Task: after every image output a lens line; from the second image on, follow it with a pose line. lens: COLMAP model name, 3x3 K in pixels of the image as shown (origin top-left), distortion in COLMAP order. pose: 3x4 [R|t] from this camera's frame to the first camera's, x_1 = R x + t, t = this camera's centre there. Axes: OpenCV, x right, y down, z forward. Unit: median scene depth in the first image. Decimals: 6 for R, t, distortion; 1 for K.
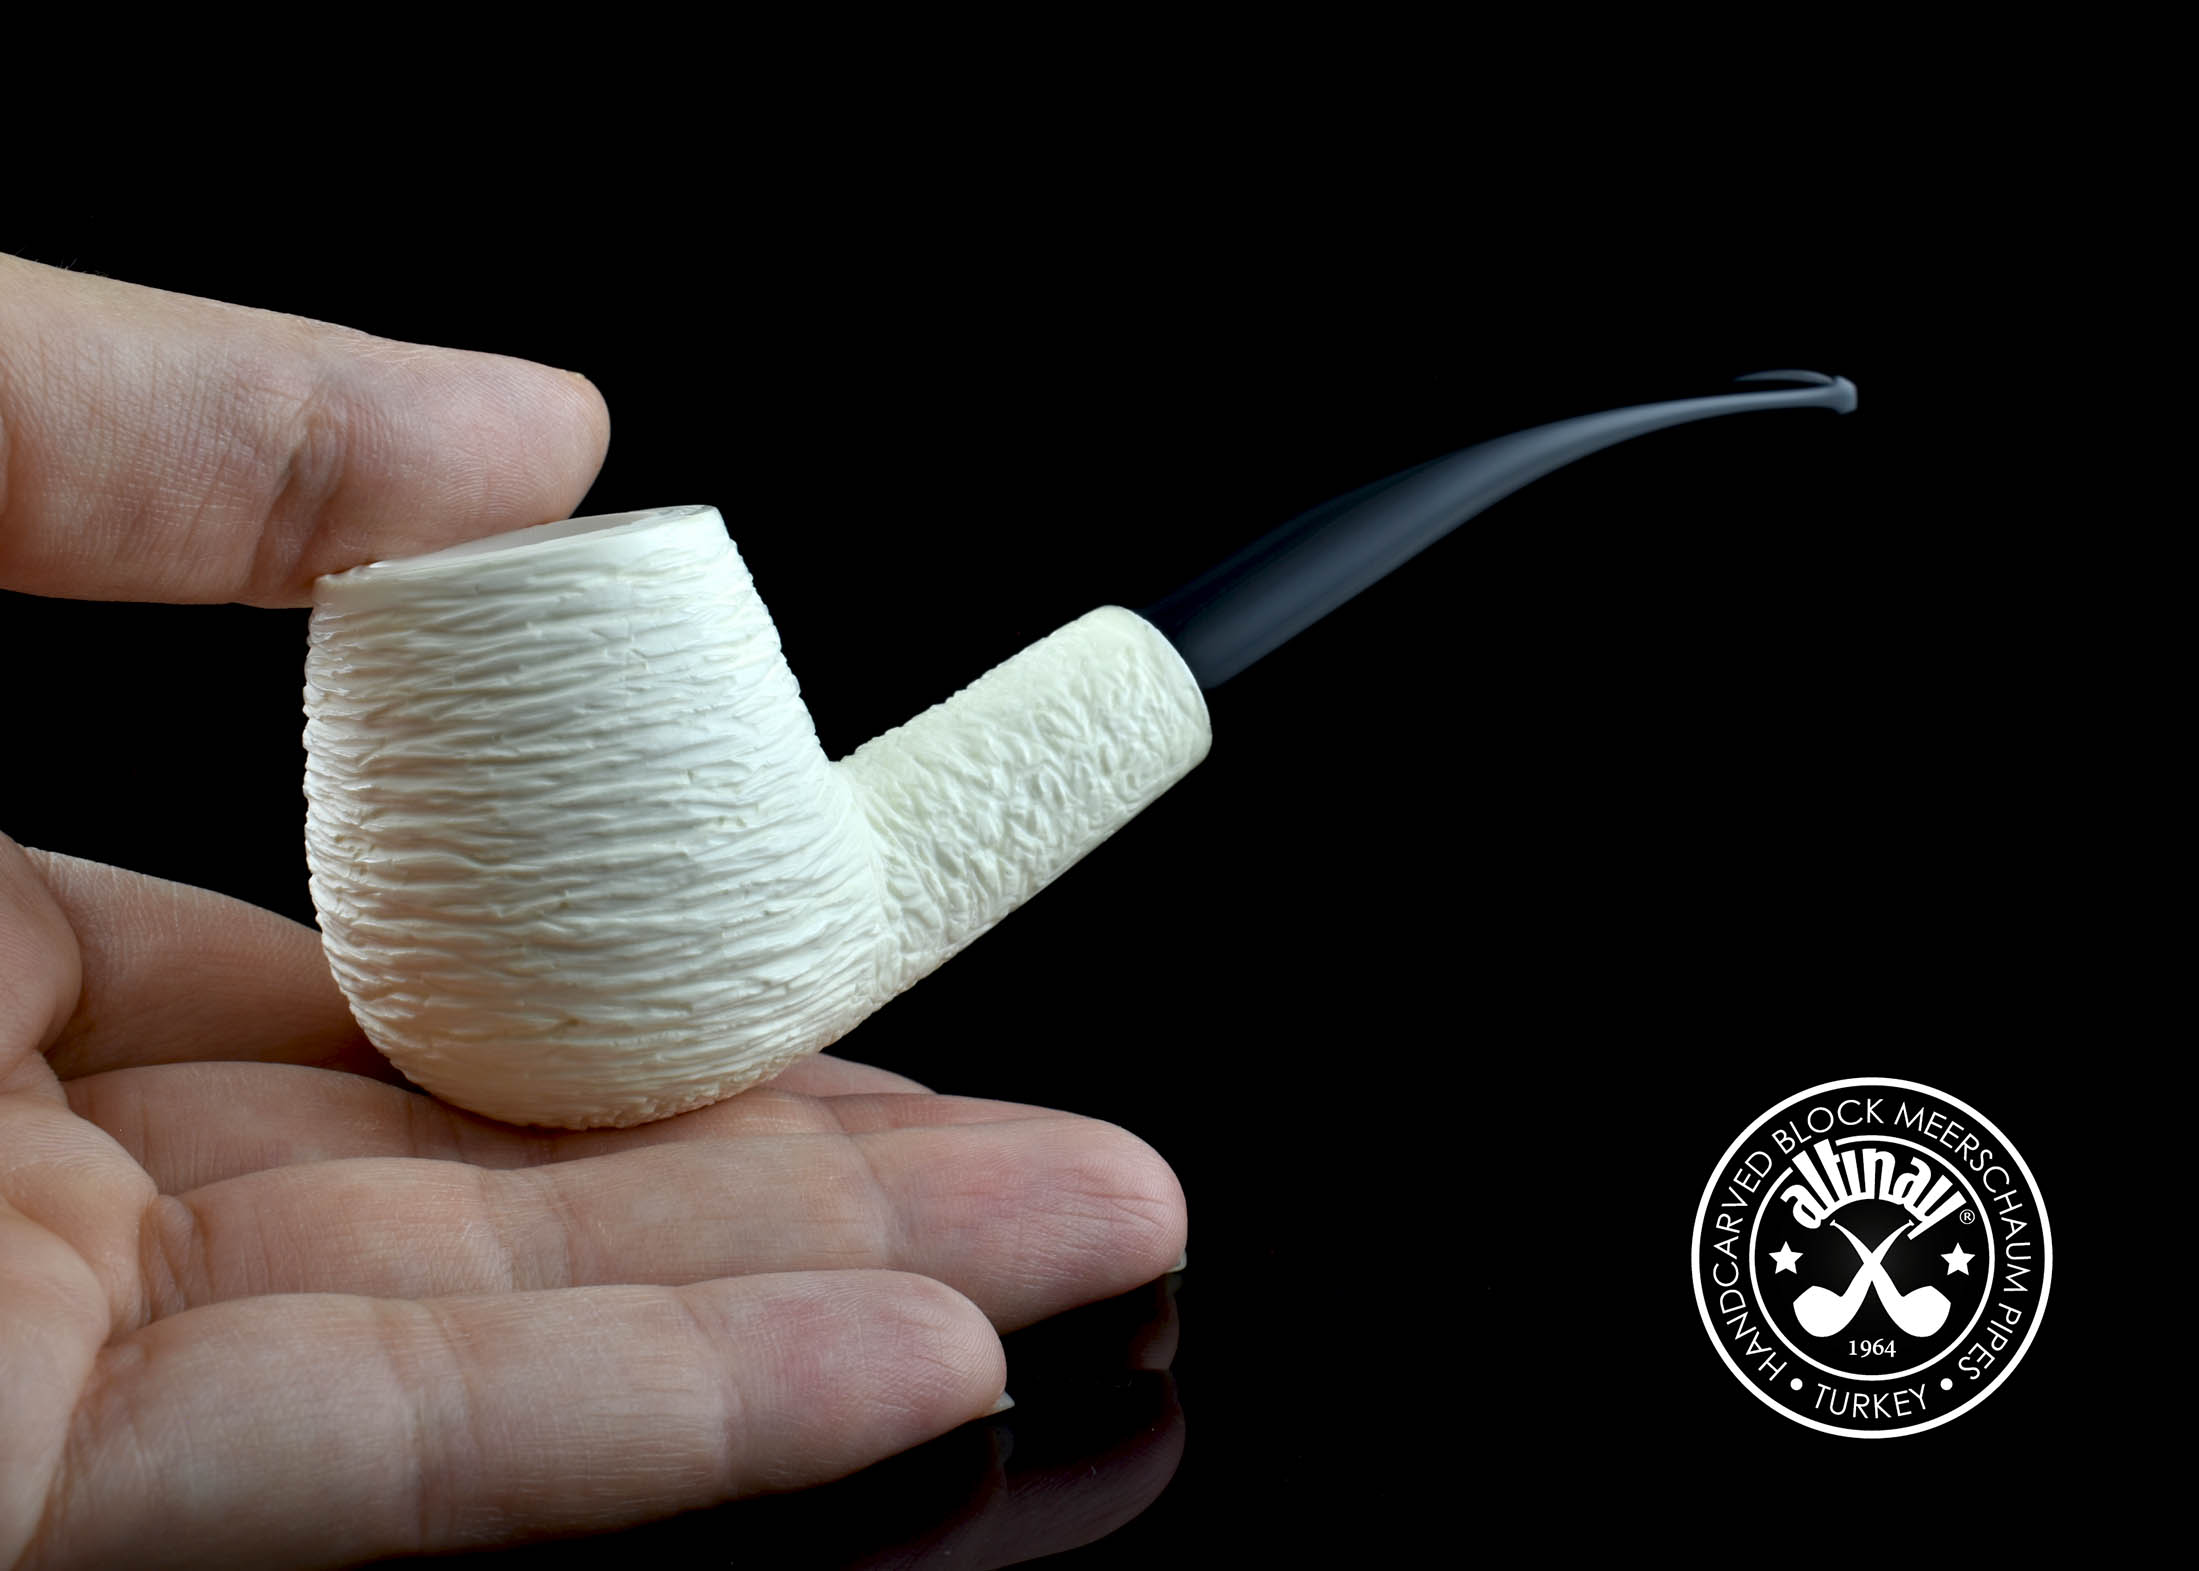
lens RADIAL K [[3045.7, 0, 1099.5], [0, 3045.7, 785.5], [0, 0, 1]] dist [-0.016193, -0.016955]
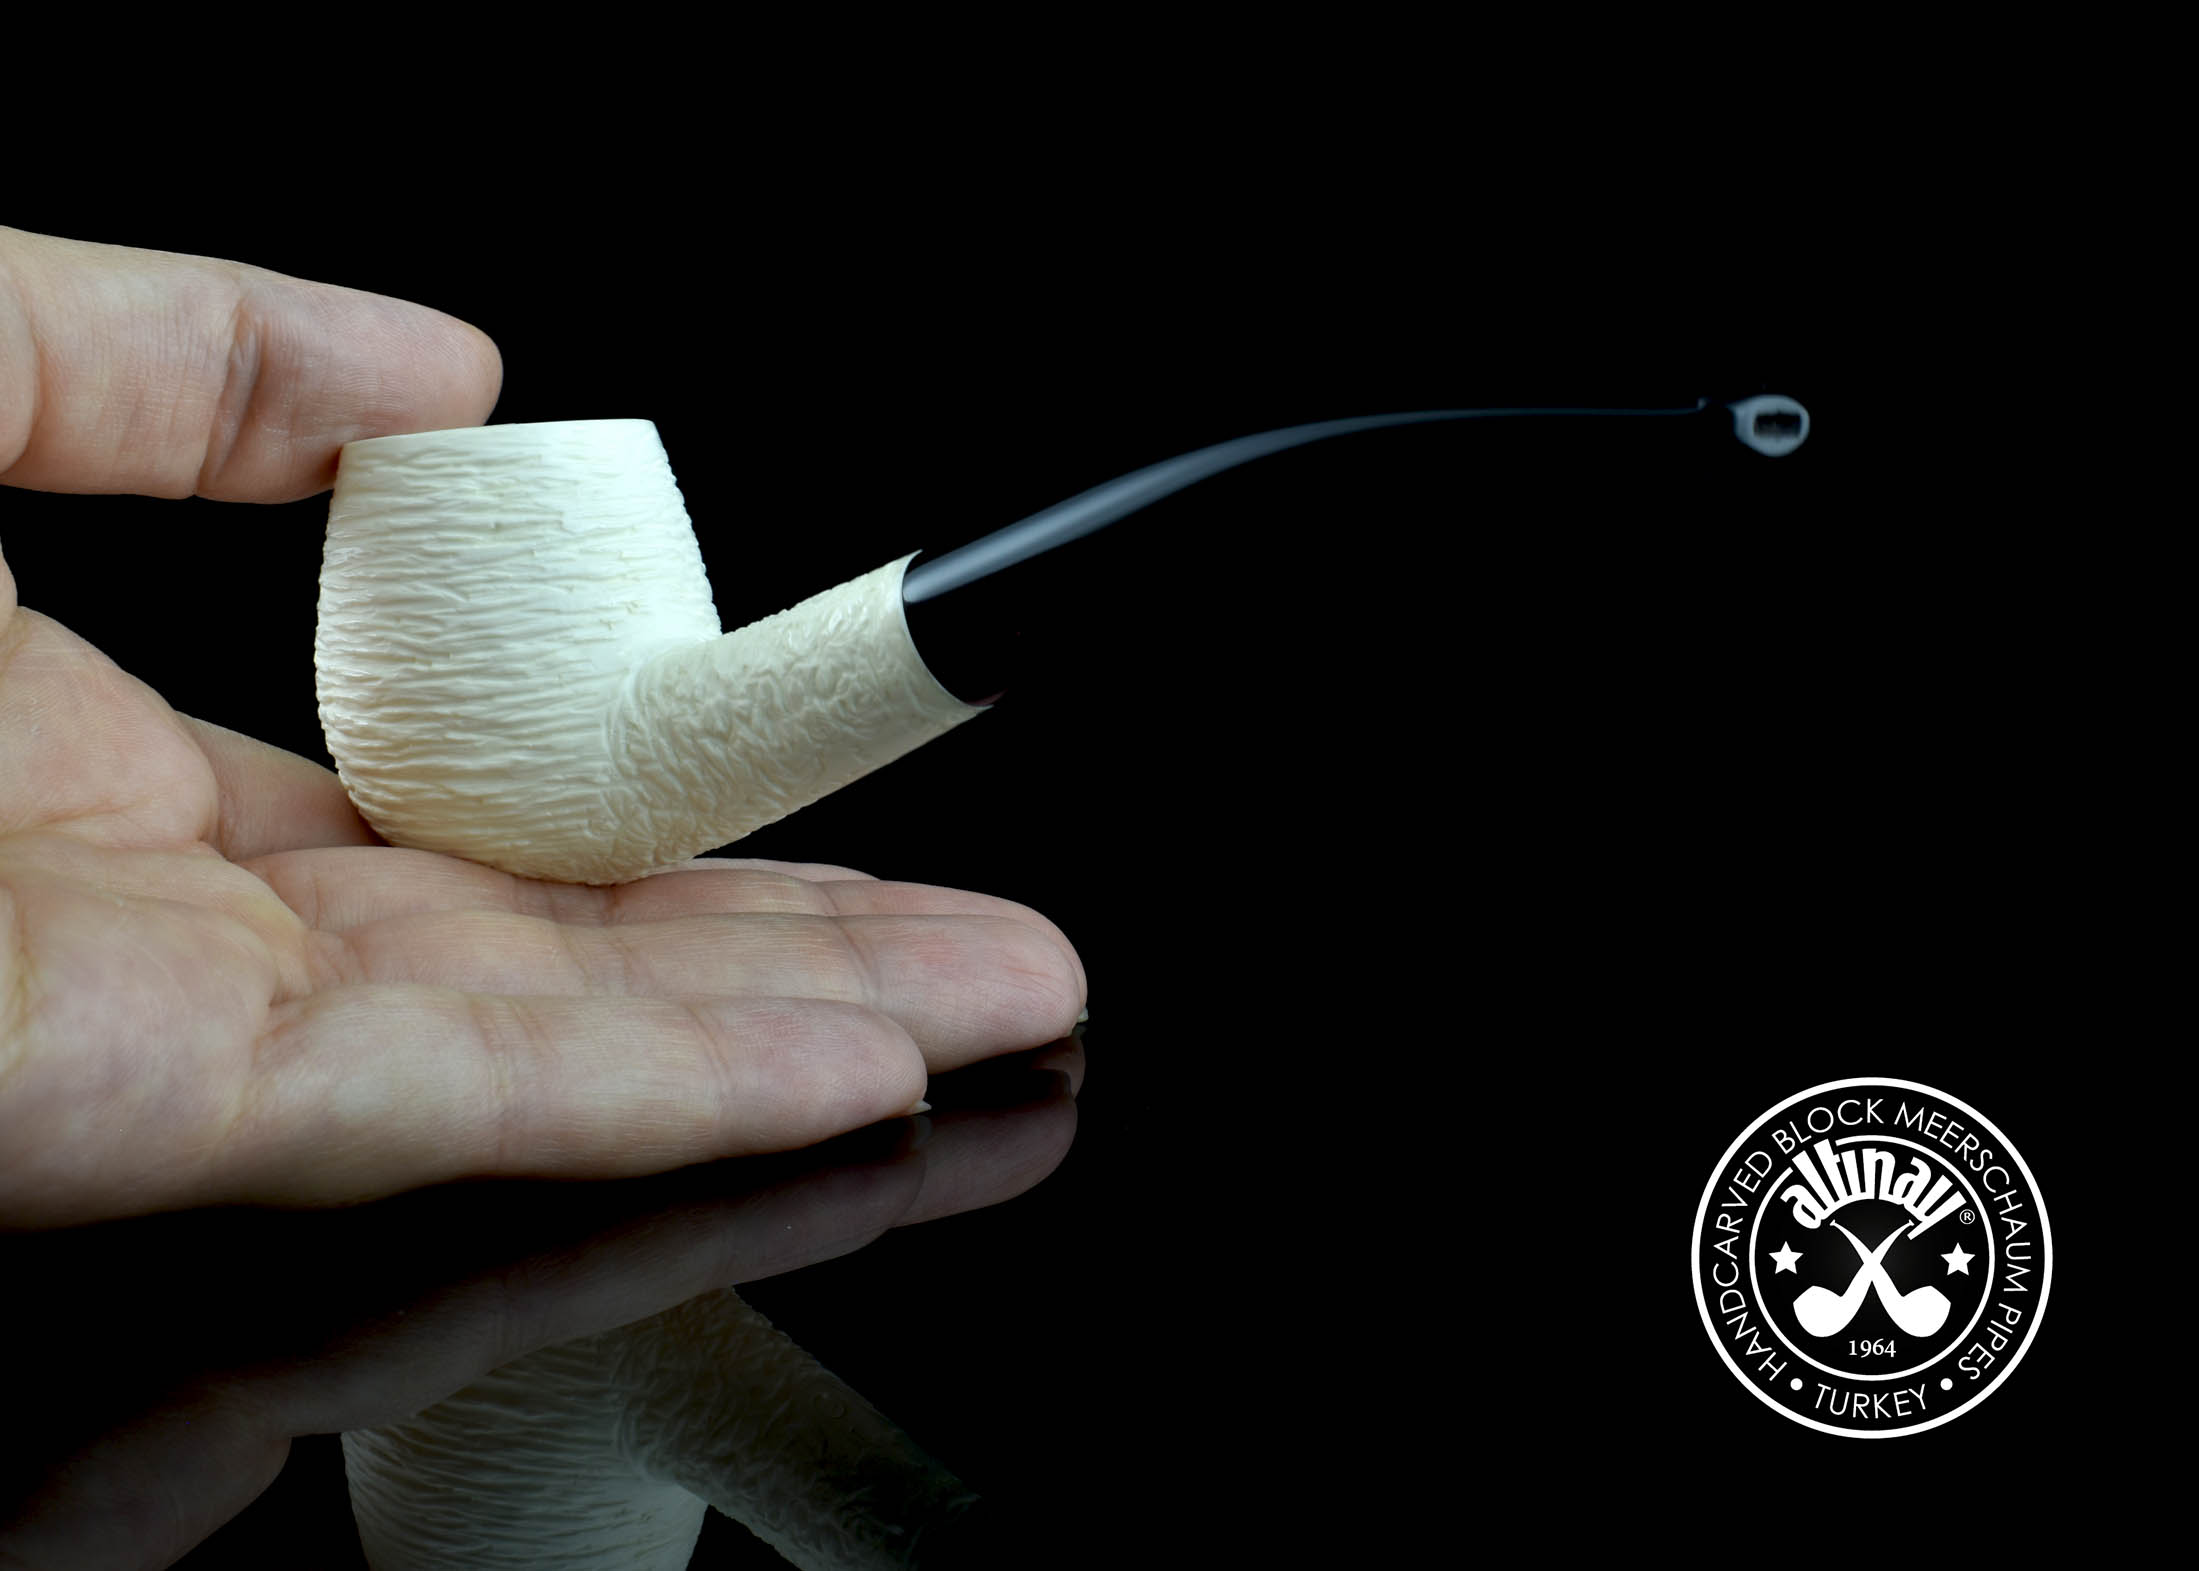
lens RADIAL K [[3045.7, 0, 1099.5], [0, 3045.7, 785.5], [0, 0, 1]] dist [-0.016193, -0.016955]
pose [[0.465452, 0.189583, -0.864530, 1.106770], [-0.139673, 0.980284, 0.139768, -0.153253], [0.873983, 0.055697, 0.482755, 0.607603]]
